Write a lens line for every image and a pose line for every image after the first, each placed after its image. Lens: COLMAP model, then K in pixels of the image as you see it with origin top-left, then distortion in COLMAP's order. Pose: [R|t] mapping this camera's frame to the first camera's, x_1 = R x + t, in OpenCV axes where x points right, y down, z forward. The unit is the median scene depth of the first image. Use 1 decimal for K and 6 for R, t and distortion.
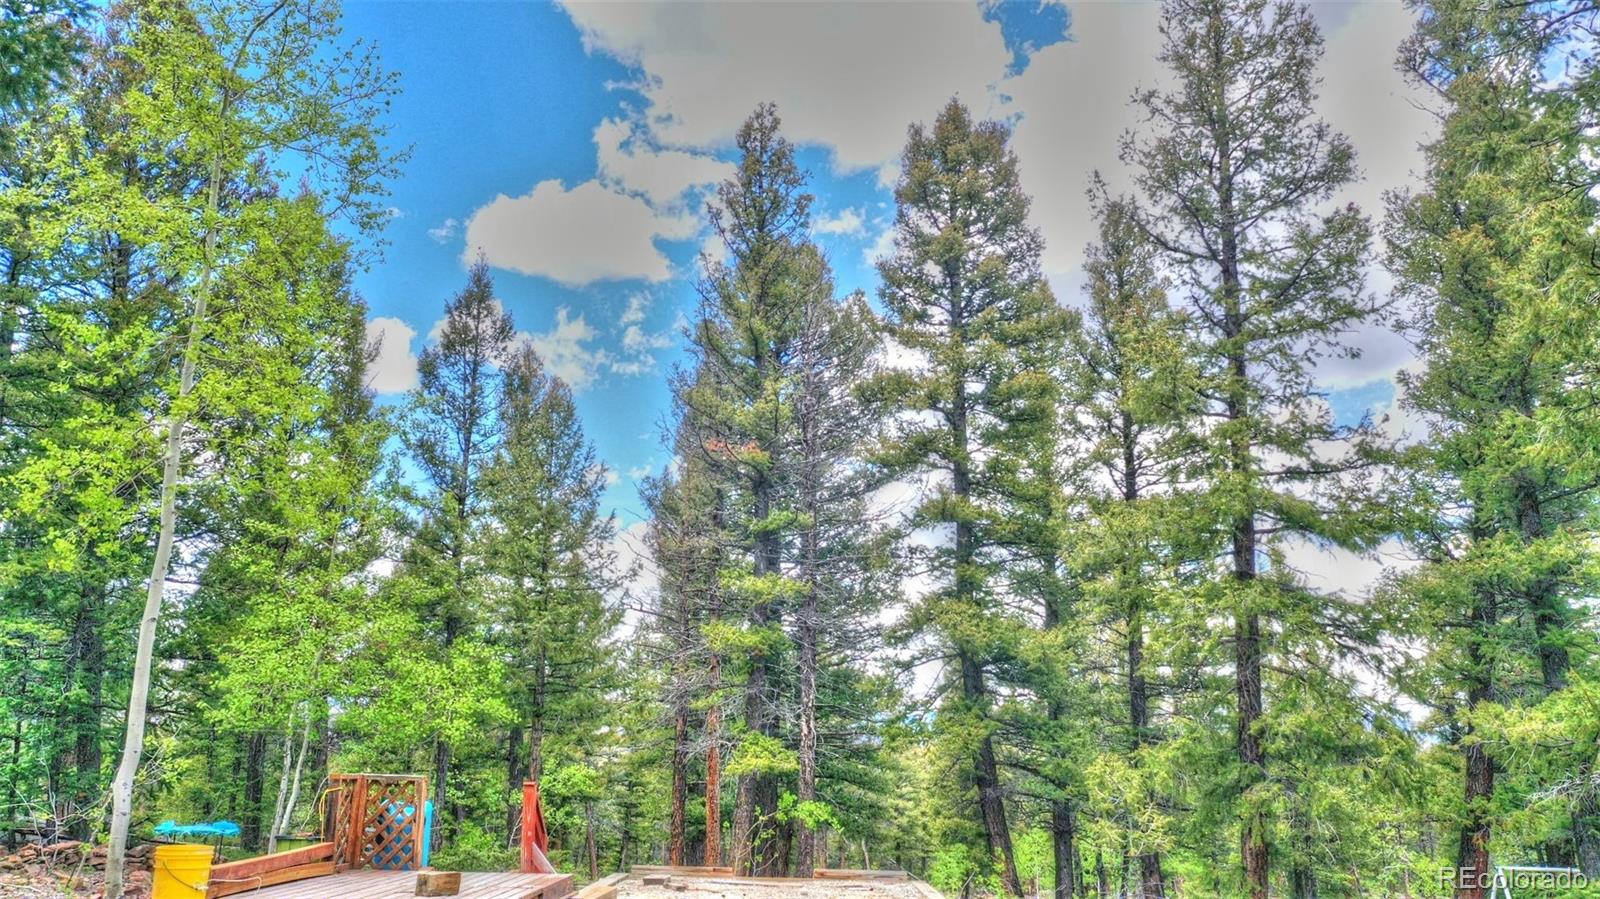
lens RADIAL K [[1229.3, 0, 801.1], [0, 1229.3, 443.0], [0, 0, 1]] dist [-0.016565, 0.004850]
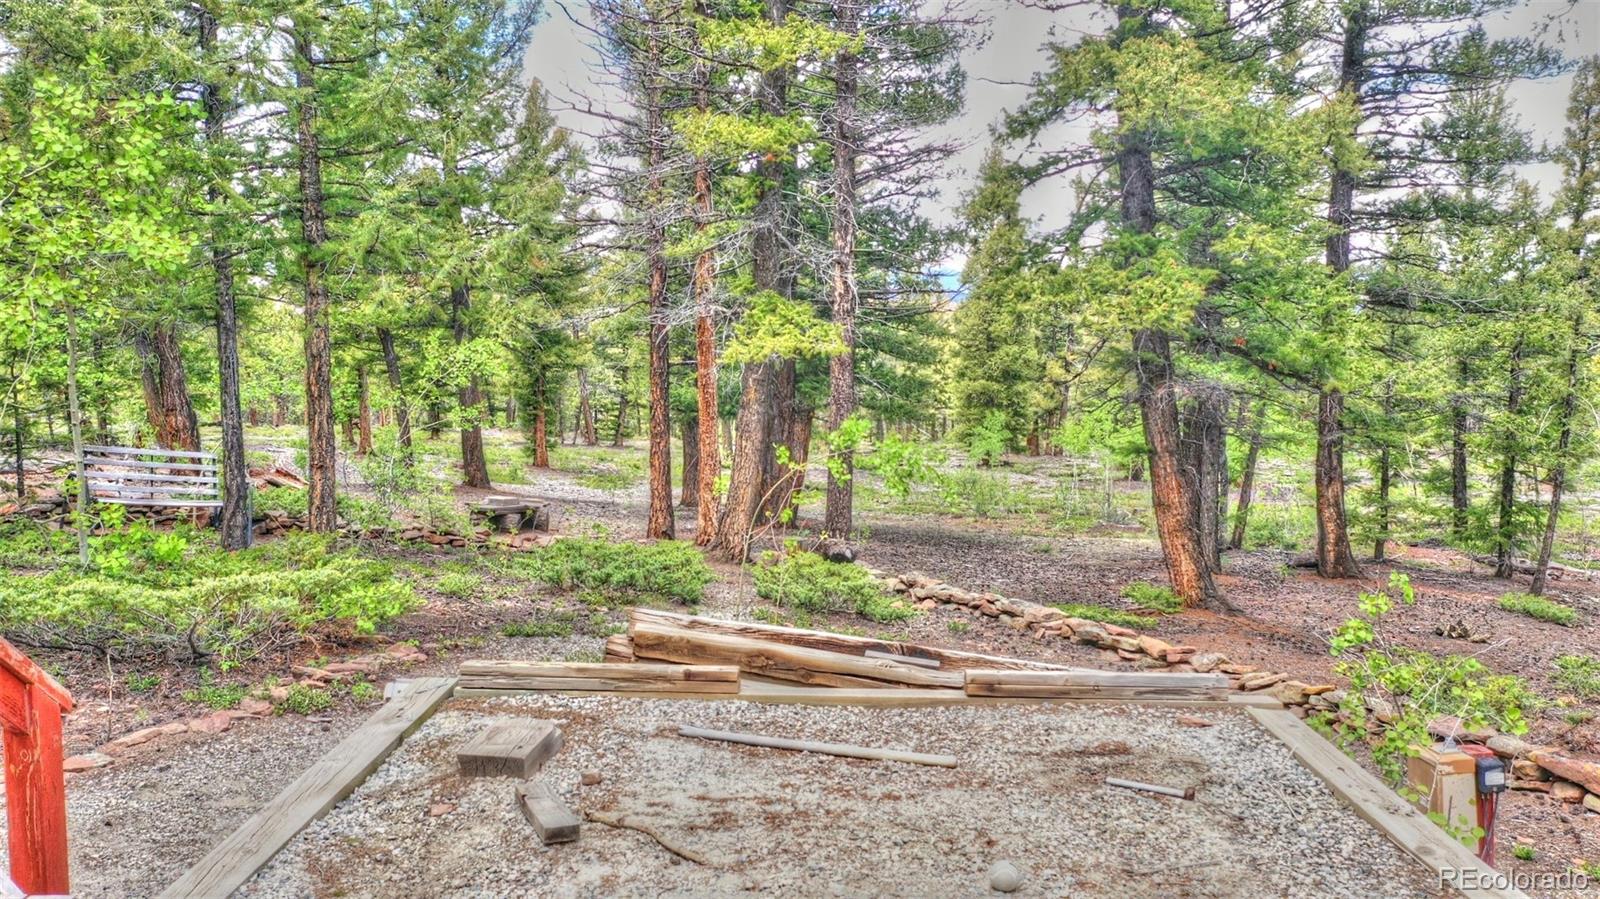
lens RADIAL K [[1229.3, 0, 800.0], [0, 1229.3, 444.0], [0, 0, 1]] dist [-0.016565, 0.004850]
pose [[0.999927, -0.011795, -0.002779, -0.019529], [0.012023, 0.937010, 0.349096, 0.084369], [-0.001514, -0.349104, 0.937083, 0.364358]]
